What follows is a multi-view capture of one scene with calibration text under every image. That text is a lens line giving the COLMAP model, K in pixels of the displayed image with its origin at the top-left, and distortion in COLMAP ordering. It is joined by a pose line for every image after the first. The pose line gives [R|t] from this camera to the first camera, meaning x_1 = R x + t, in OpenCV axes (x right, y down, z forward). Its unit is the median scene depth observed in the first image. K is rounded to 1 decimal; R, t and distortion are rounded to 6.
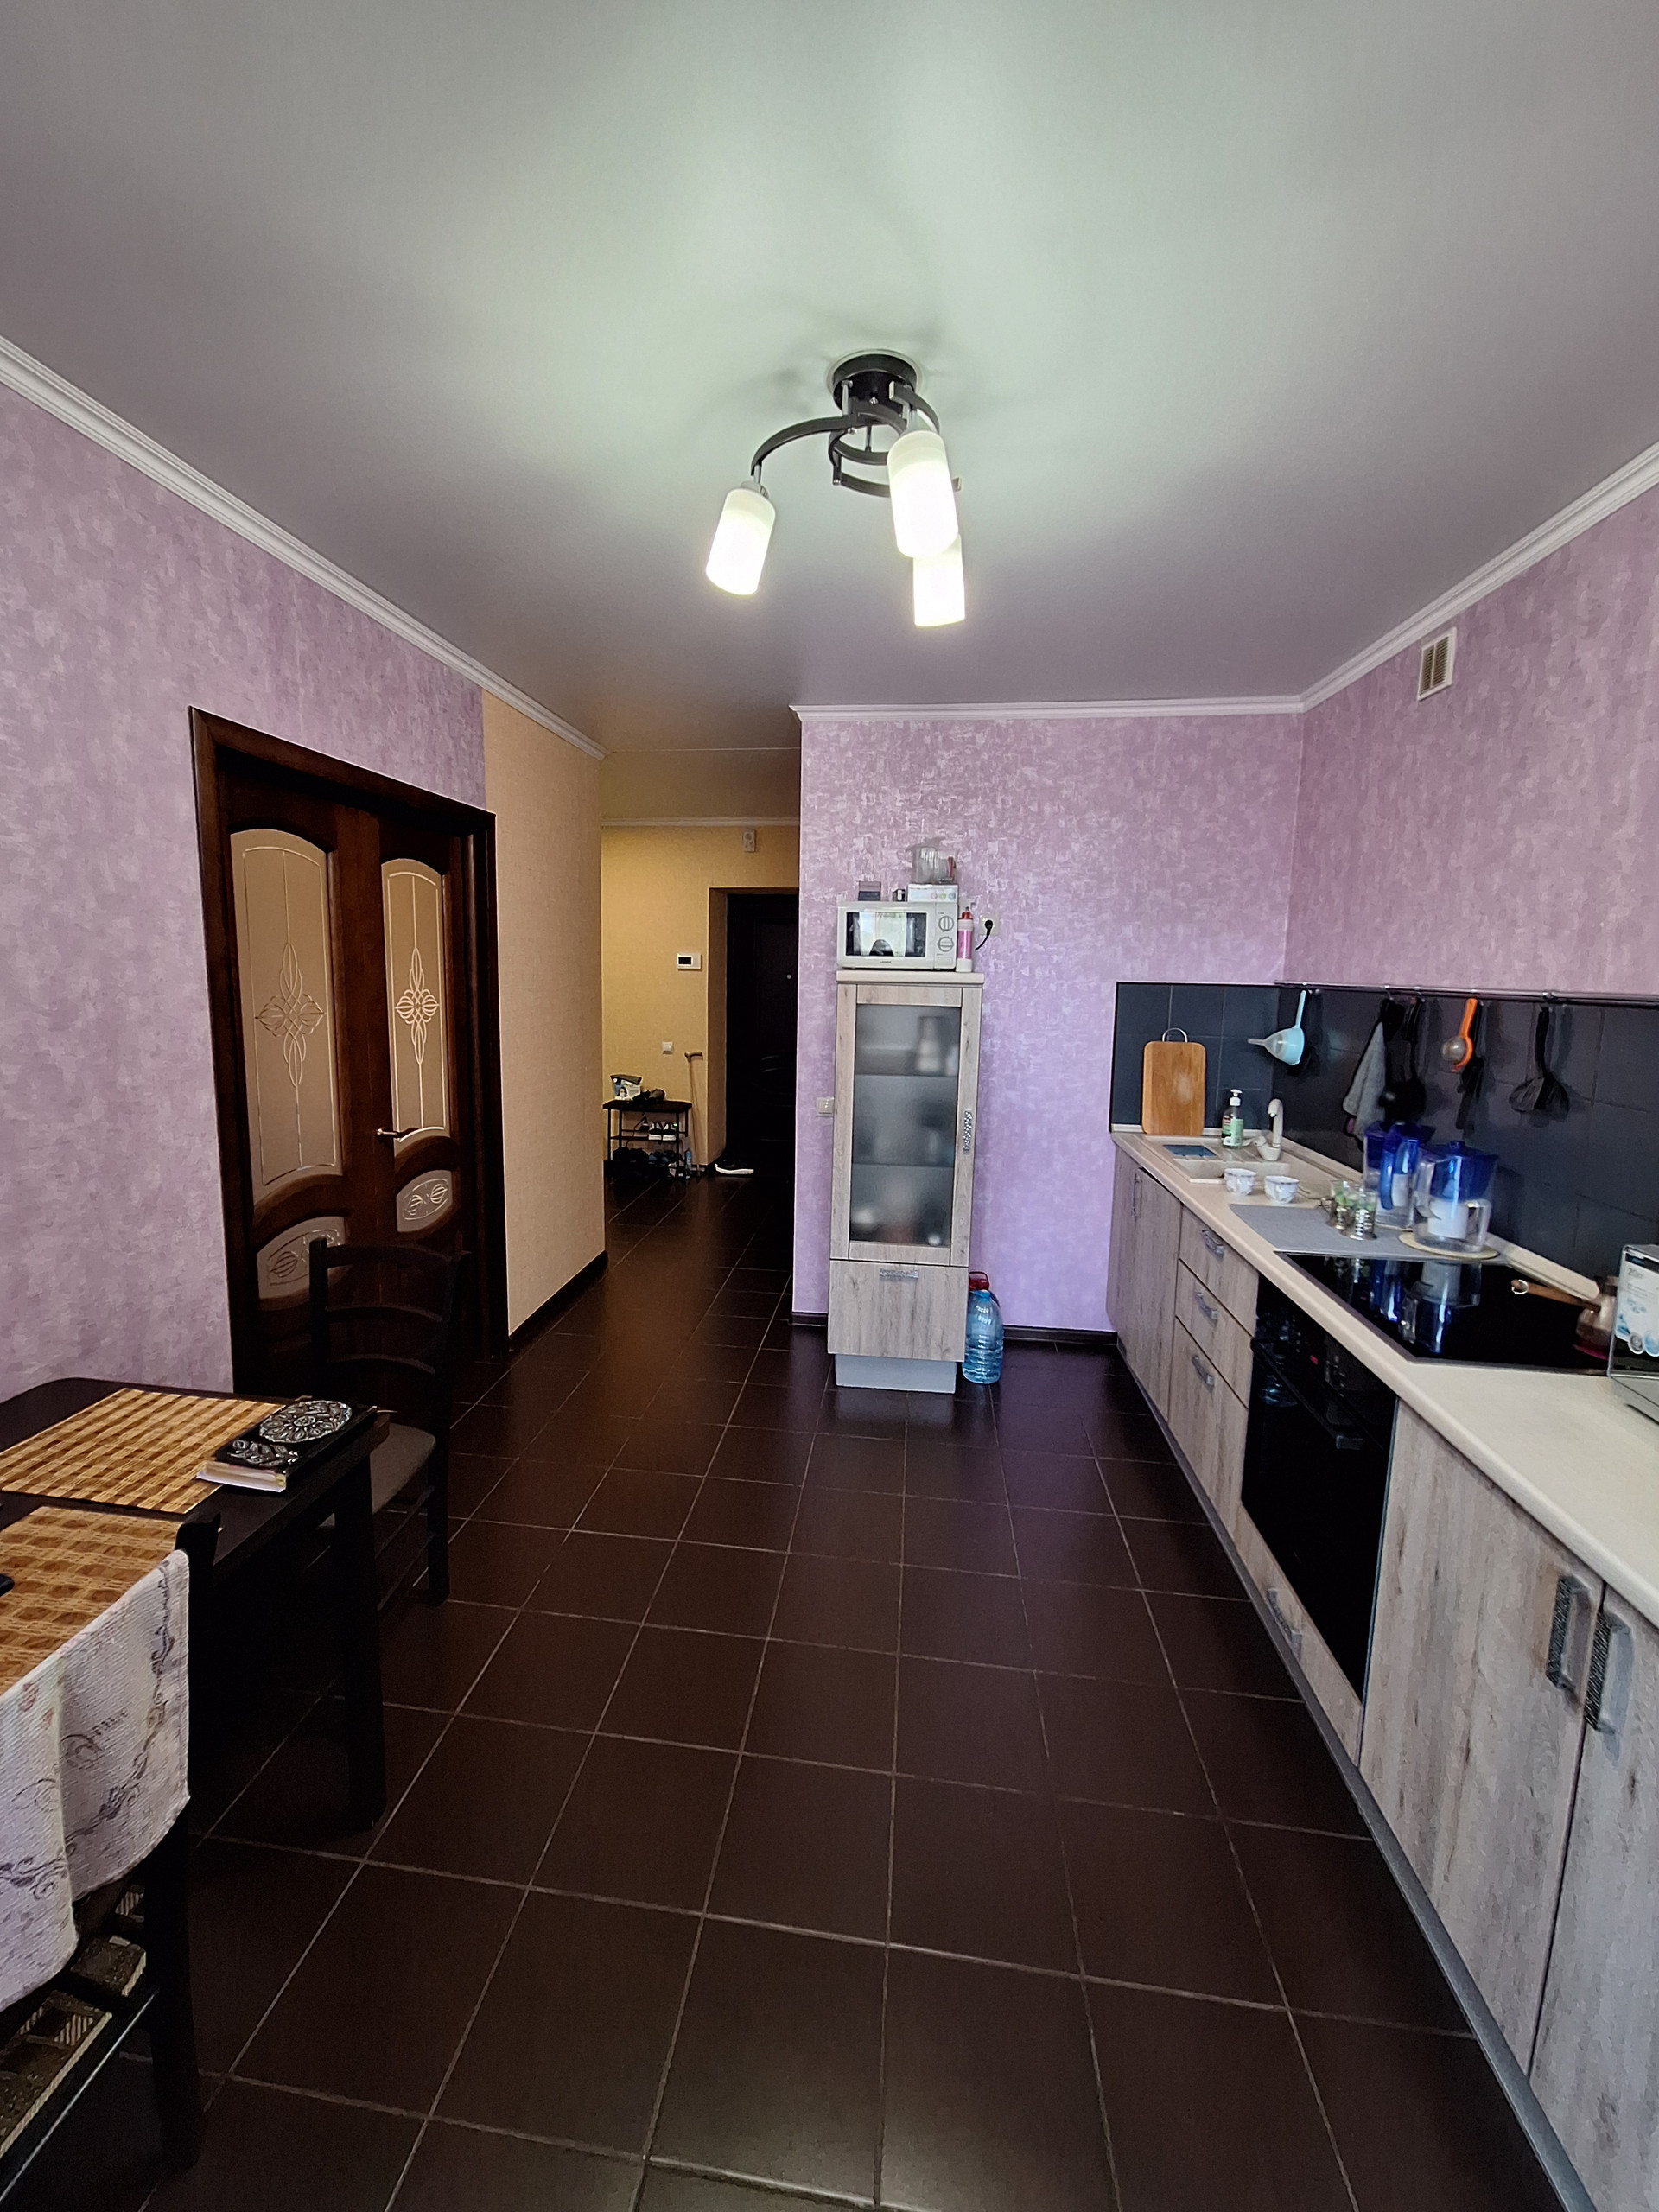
lens RADIAL K [[887.5, 0, 819.8], [0, 887.5, 1094.7], [0, 0, 1]] dist [-0.003572, 0.000014]
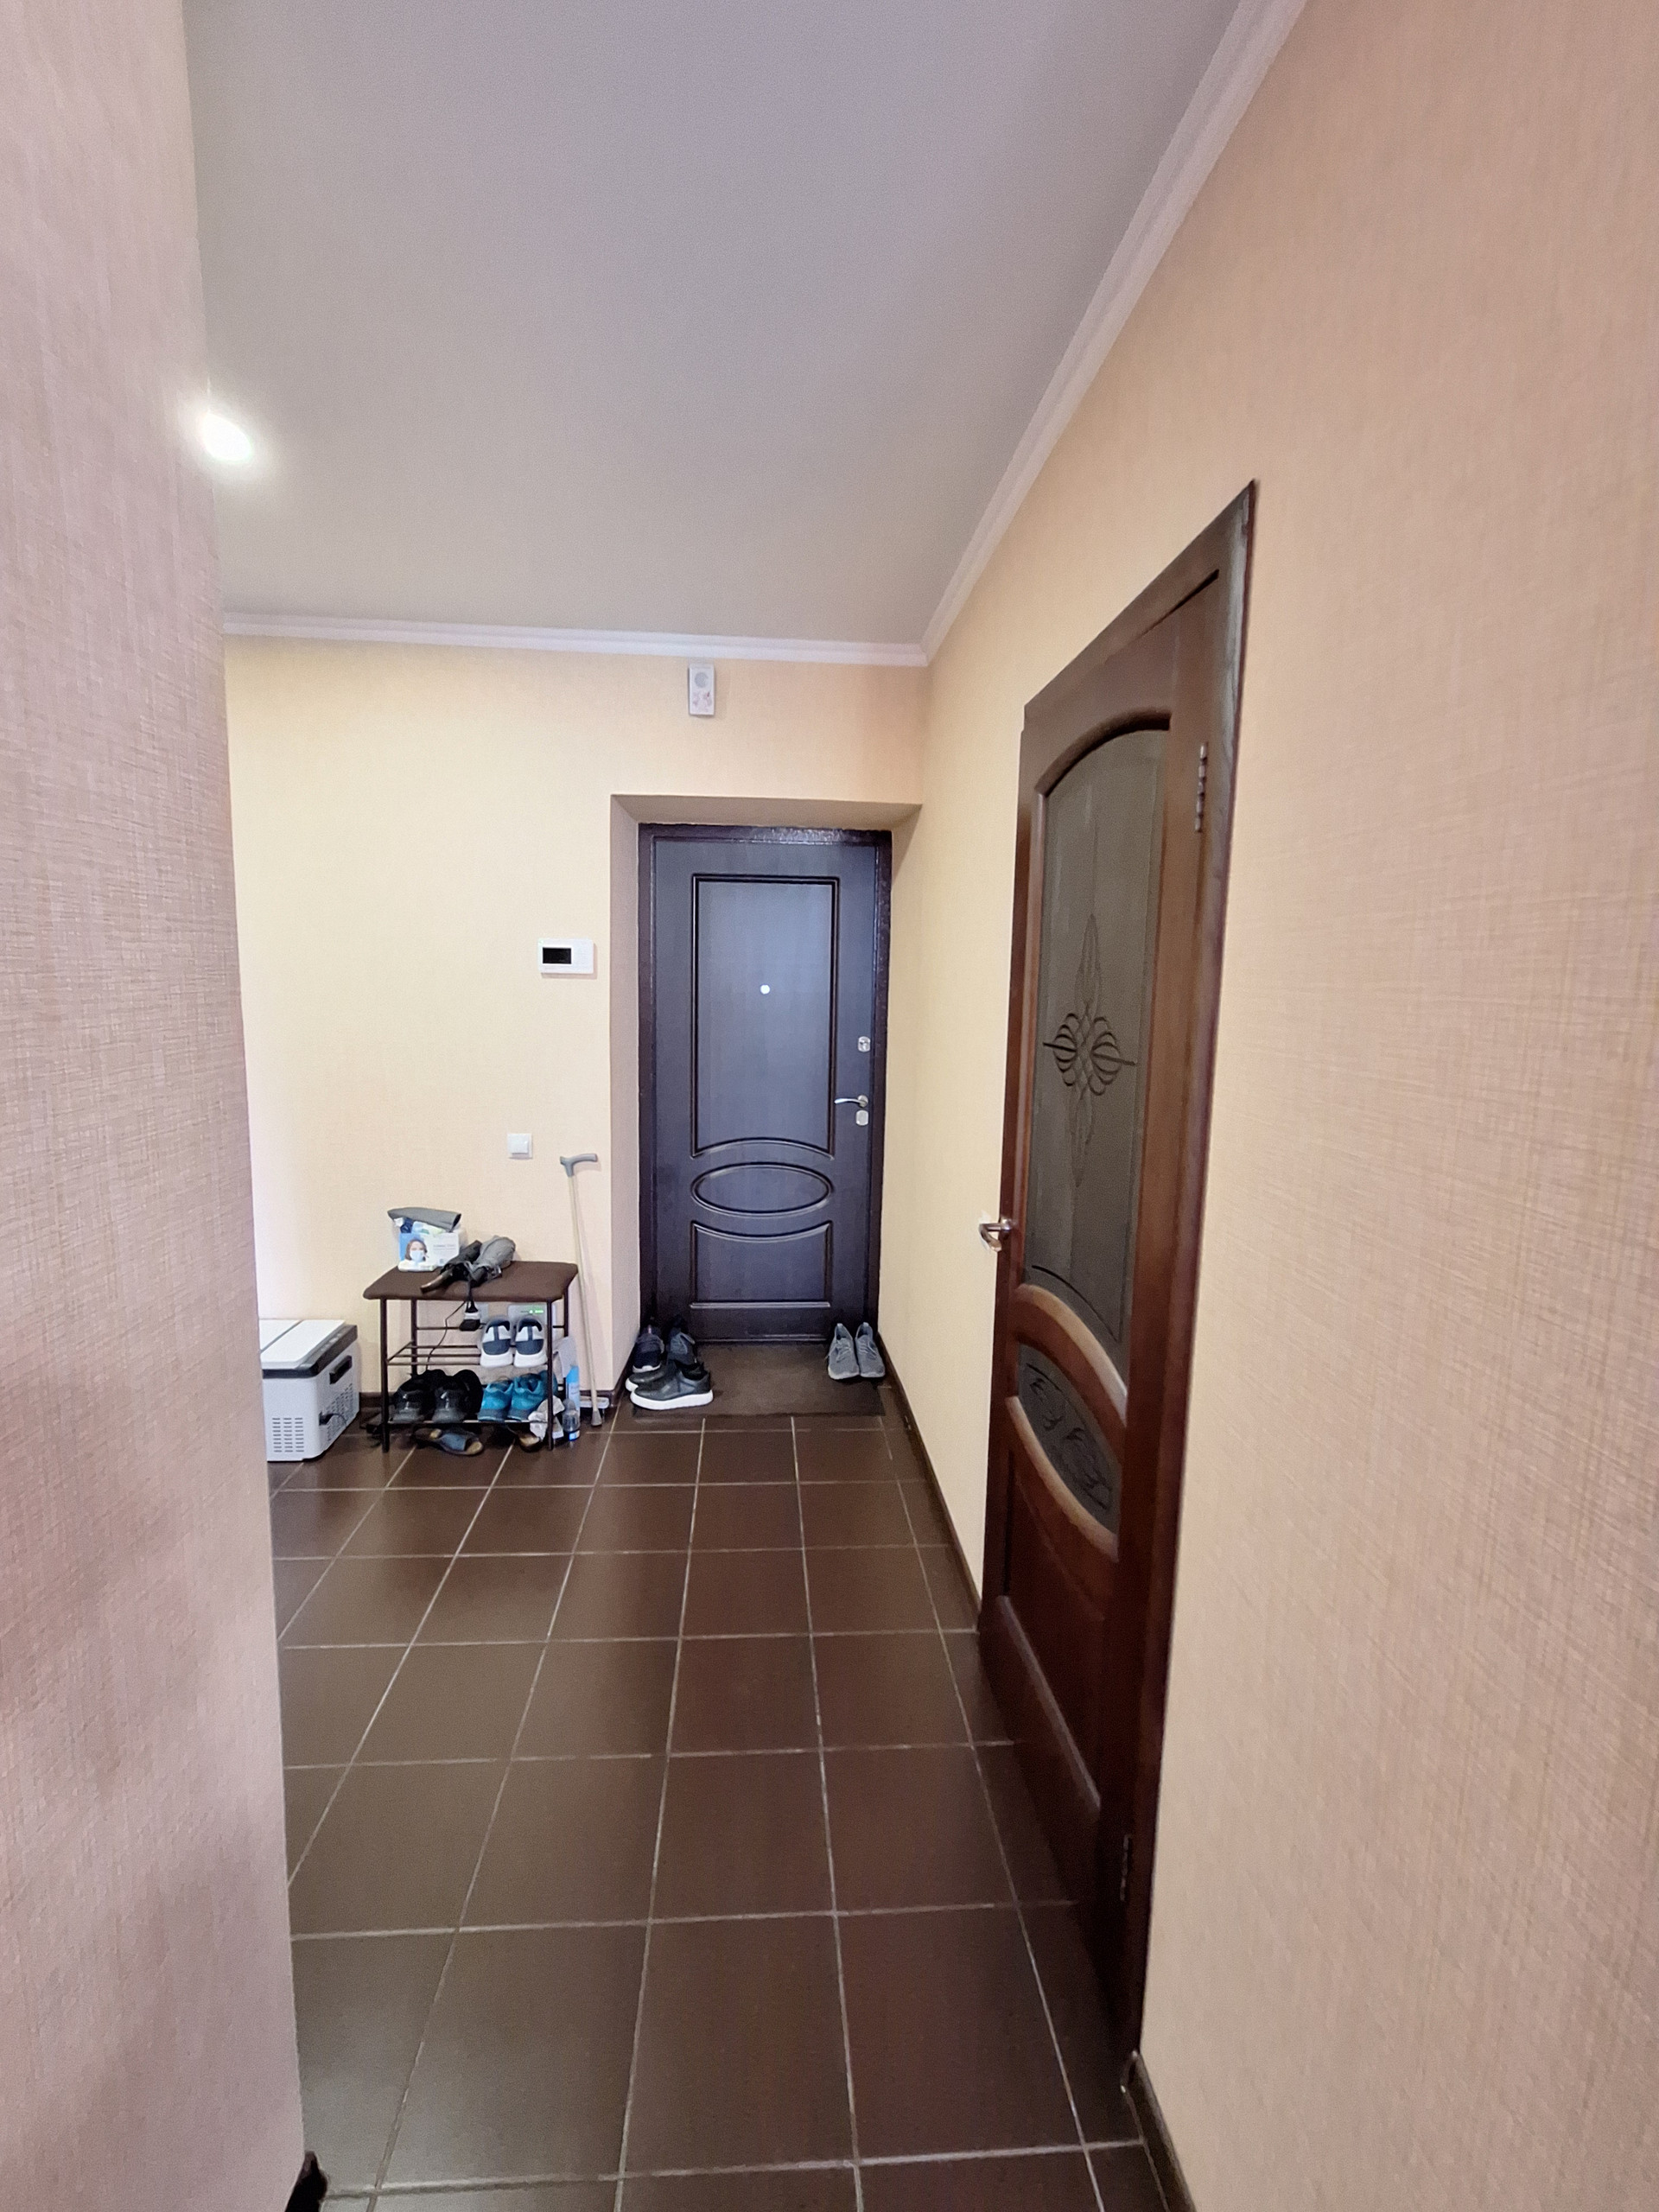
lens RADIAL K [[887.5, 0, 826.5], [0, 887.5, 1088.4], [0, 0, 1]] dist [-0.003572, 0.000014]
pose [[0.980511, -0.019721, 0.195472, -0.106400], [0.023369, 0.999593, -0.016373, -0.071982], [-0.195069, 0.020622, 0.980573, 0.523828]]
